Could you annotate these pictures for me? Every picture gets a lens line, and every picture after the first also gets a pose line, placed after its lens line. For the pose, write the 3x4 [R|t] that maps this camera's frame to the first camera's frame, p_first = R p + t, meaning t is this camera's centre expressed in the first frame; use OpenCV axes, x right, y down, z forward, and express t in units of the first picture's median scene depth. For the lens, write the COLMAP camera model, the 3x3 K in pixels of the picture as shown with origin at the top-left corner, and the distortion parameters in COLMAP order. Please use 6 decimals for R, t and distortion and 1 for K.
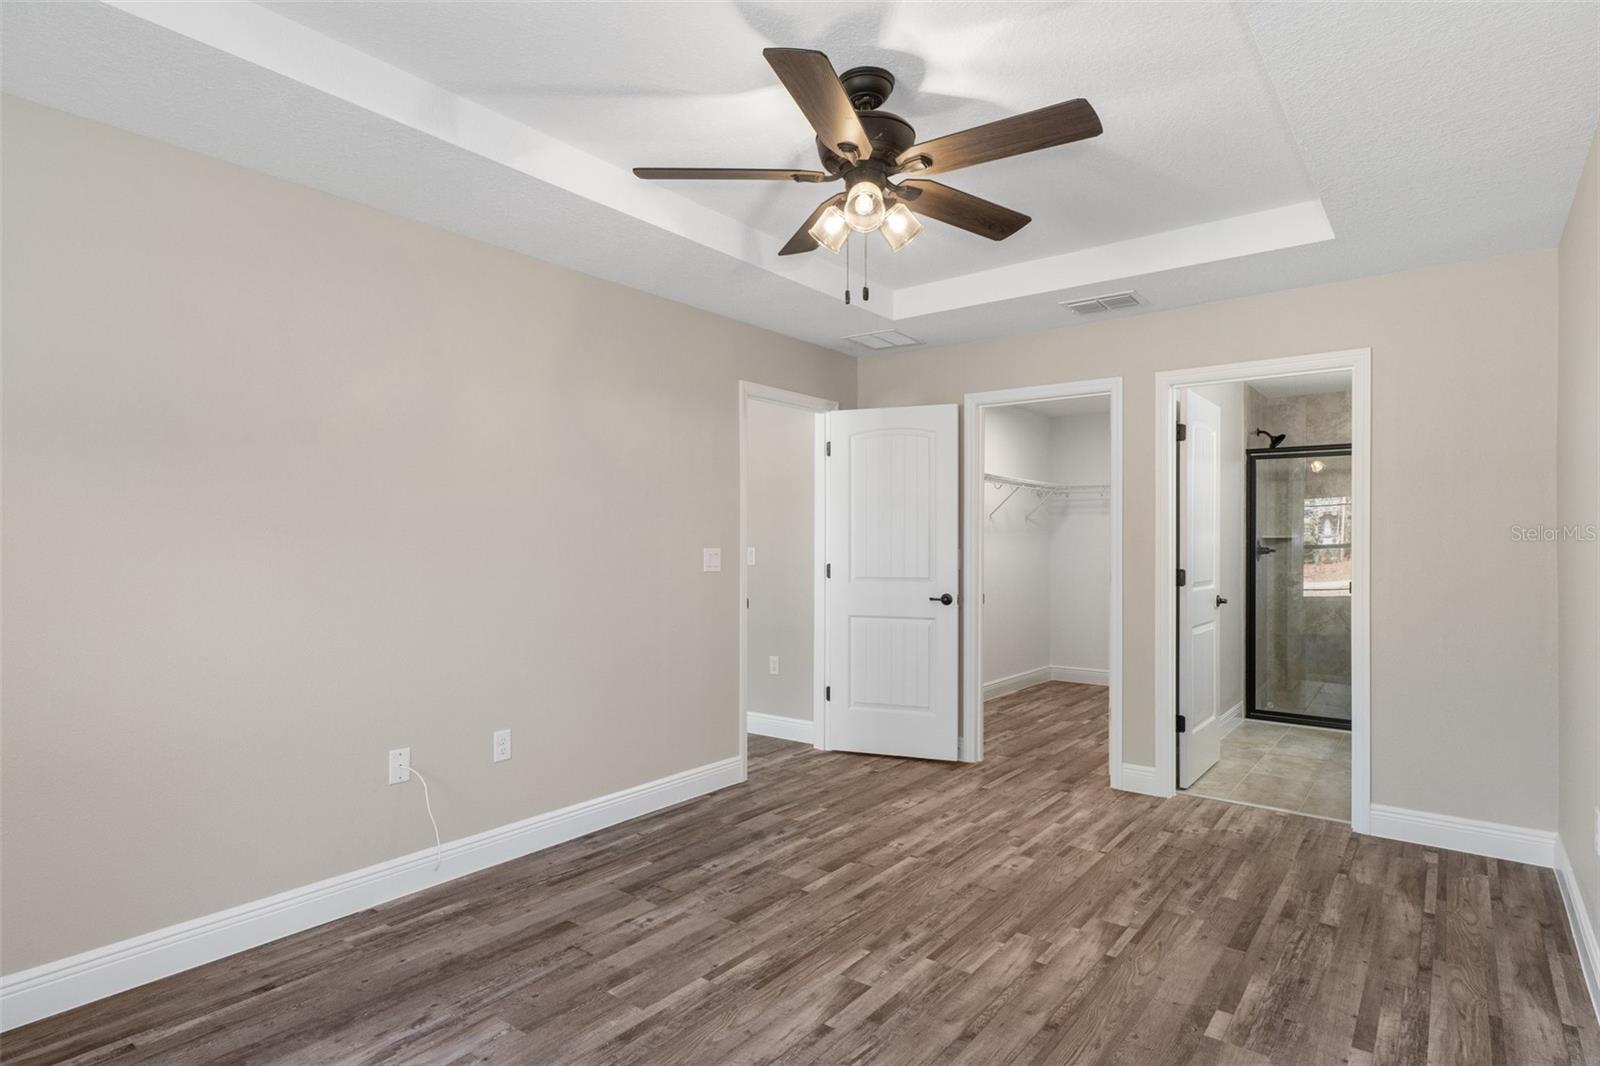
lens RADIAL K [[846.3, 0, 796.4], [0, 846.3, 538.6], [0, 0, 1]] dist [0.009000, -0.001631]
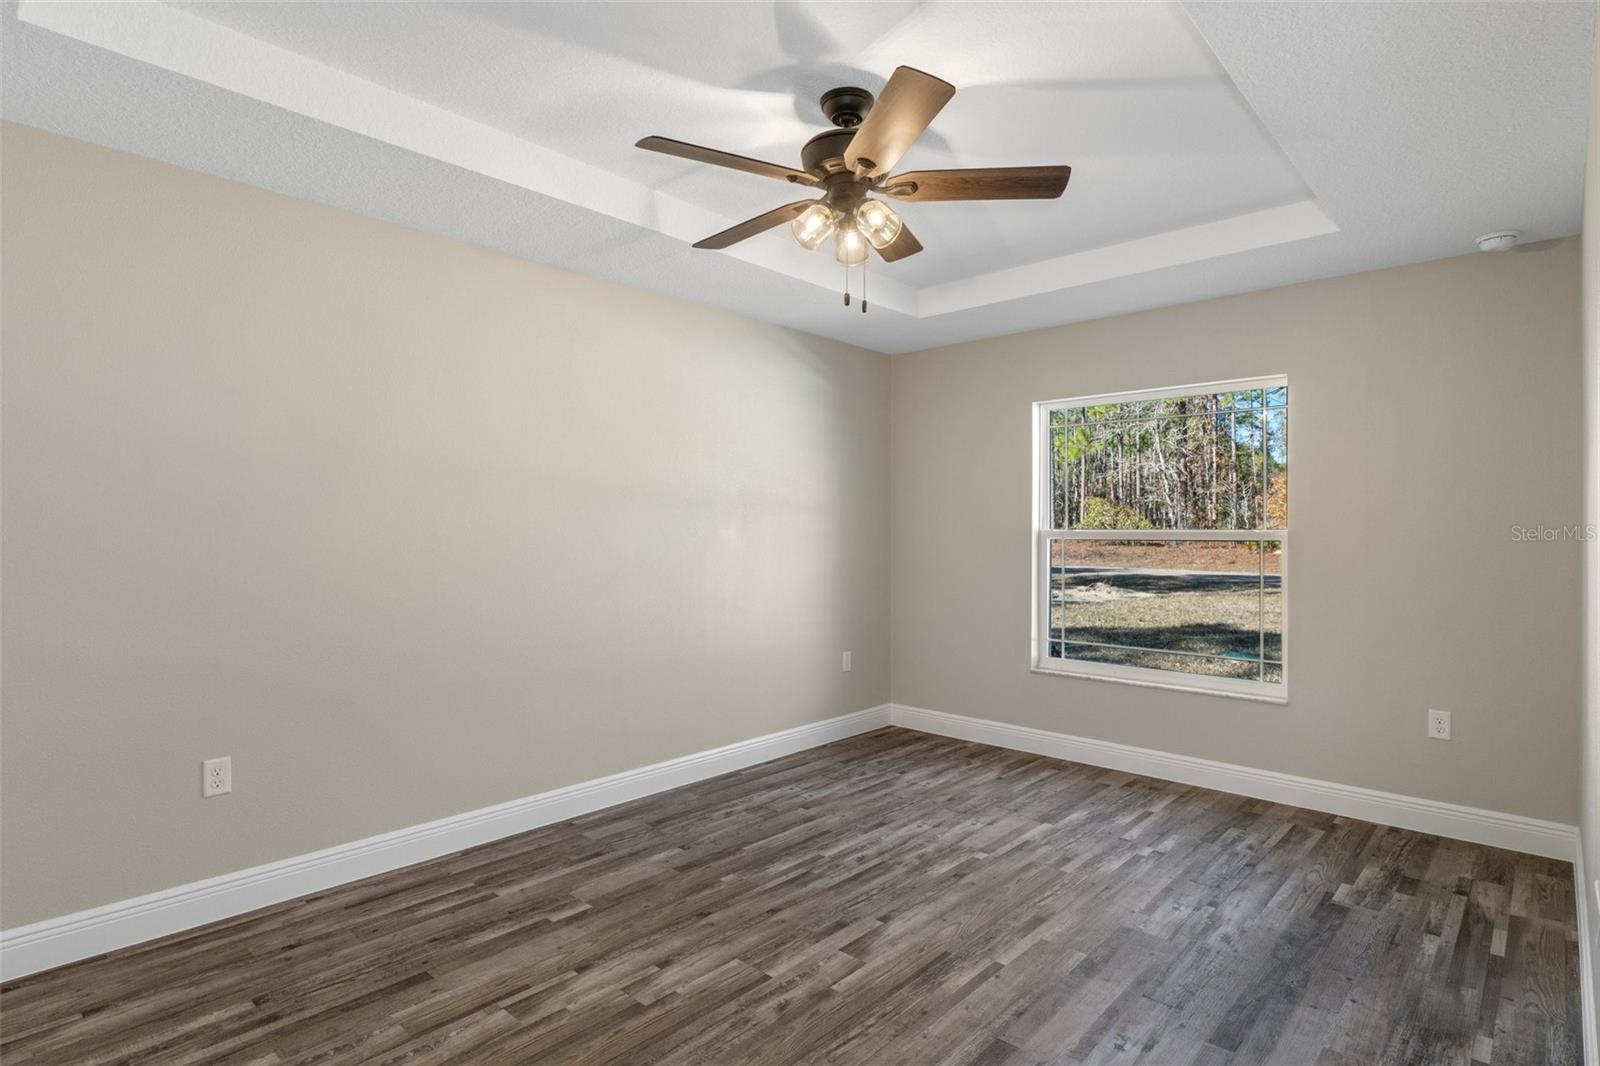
lens RADIAL K [[846.3, 0, 801.2], [0, 846.3, 531.0], [0, 0, 1]] dist [0.009000, -0.001631]
pose [[-0.997129, -0.006459, 0.075450, 0.056669], [-0.006893, 0.999961, -0.005494, 0.008652], [-0.075412, -0.005998, -0.997134, 2.013428]]
